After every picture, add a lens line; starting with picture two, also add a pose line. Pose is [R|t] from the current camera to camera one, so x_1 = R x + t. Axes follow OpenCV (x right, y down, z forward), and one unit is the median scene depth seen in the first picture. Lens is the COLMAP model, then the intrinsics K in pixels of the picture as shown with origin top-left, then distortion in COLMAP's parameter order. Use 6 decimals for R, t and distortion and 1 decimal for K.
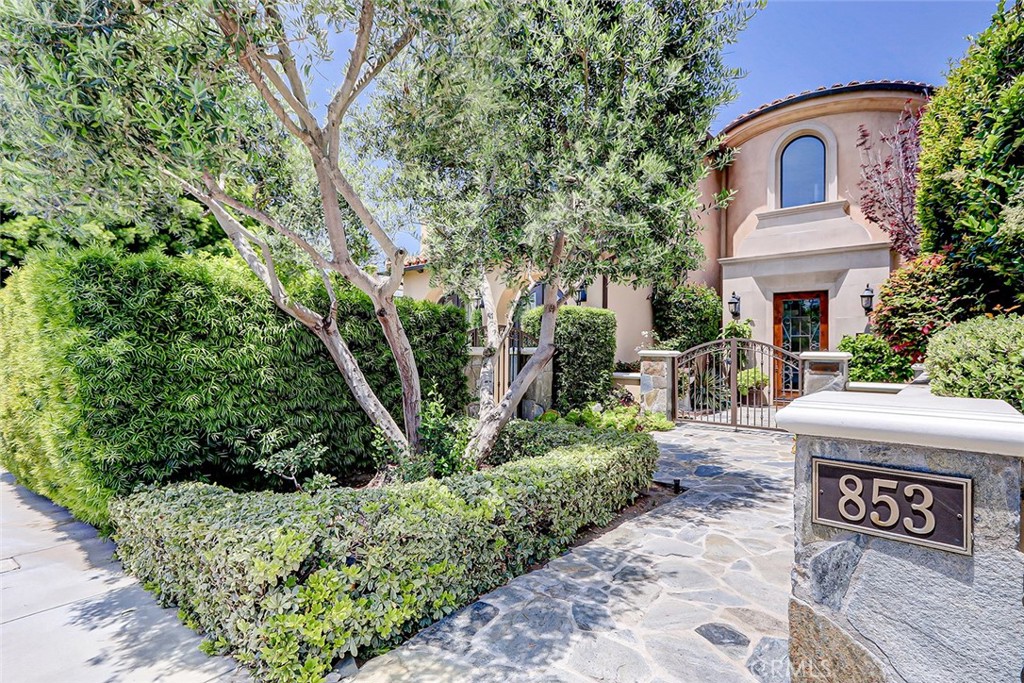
lens RADIAL K [[480.5, 0, 504.5], [0, 480.5, 341.1], [0, 0, 1]] dist [0.000137, -0.000560]
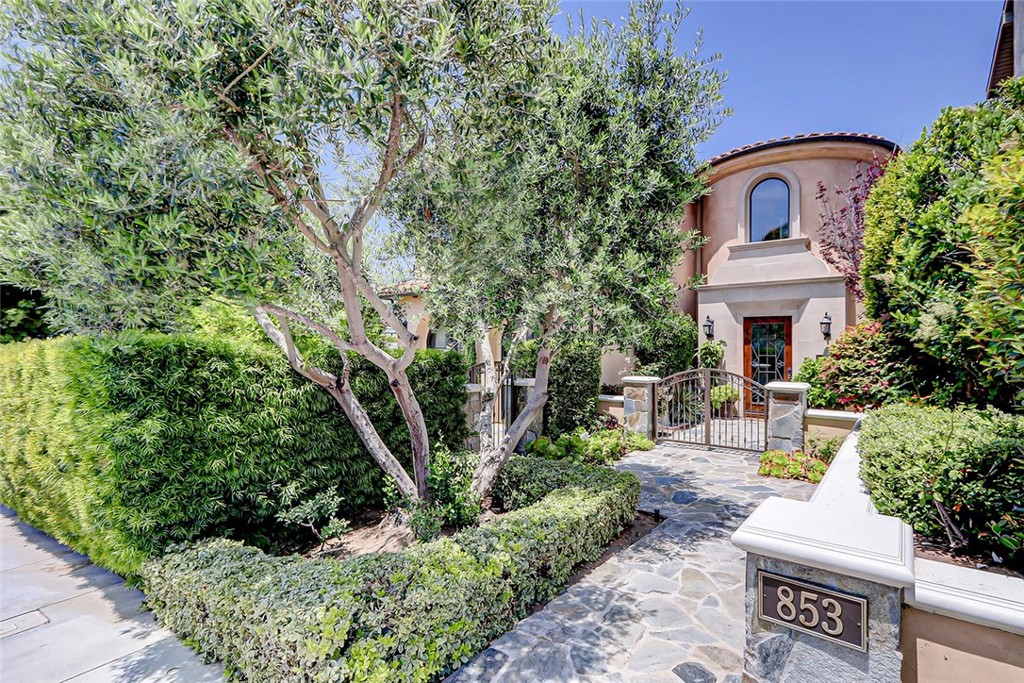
lens RADIAL K [[473.9, 0, 516.1], [0, 473.9, 341.1], [0, 0, 1]] dist [0.006140, -0.000977]
pose [[0.998318, -0.010882, 0.056944, -0.037188], [0.009485, 0.999649, 0.024755, -0.177382], [-0.057194, -0.024173, 0.998070, -0.103218]]
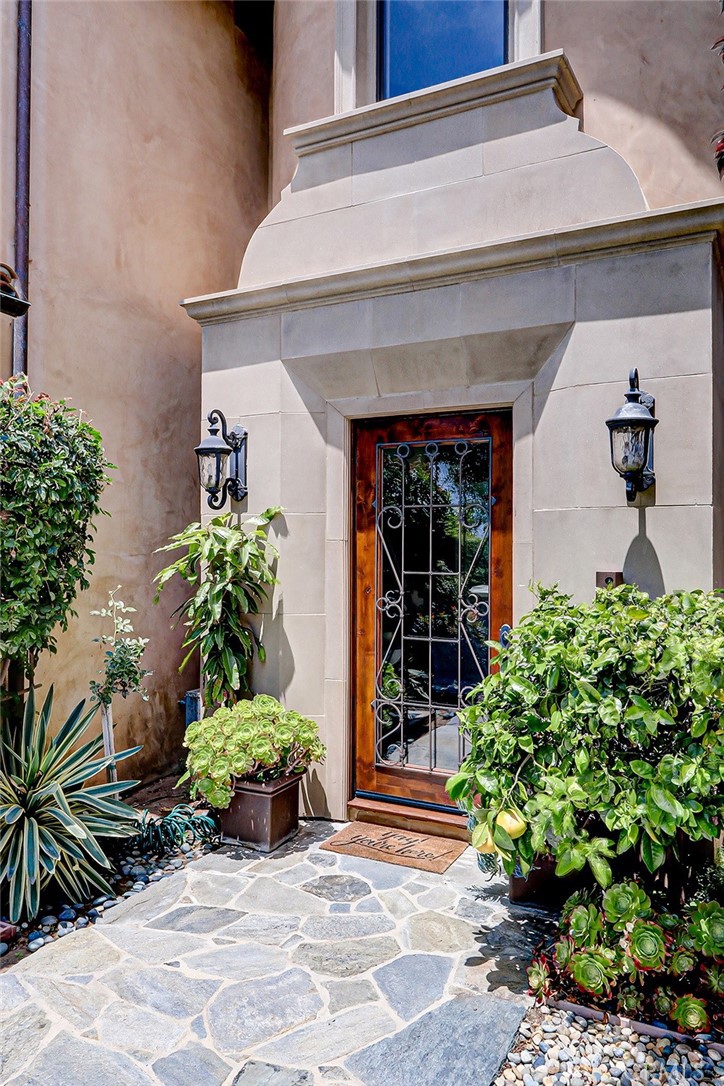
lens RADIAL K [[789.2, 0, 363.9], [0, 789.2, 540.5], [0, 0, 1]] dist [0.000441, 0.000372]
pose [[0.962006, -0.017234, 0.272483, 1.028788], [0.013885, 0.999803, 0.014212, -0.083113], [-0.272674, -0.009888, 0.962056, 1.296549]]
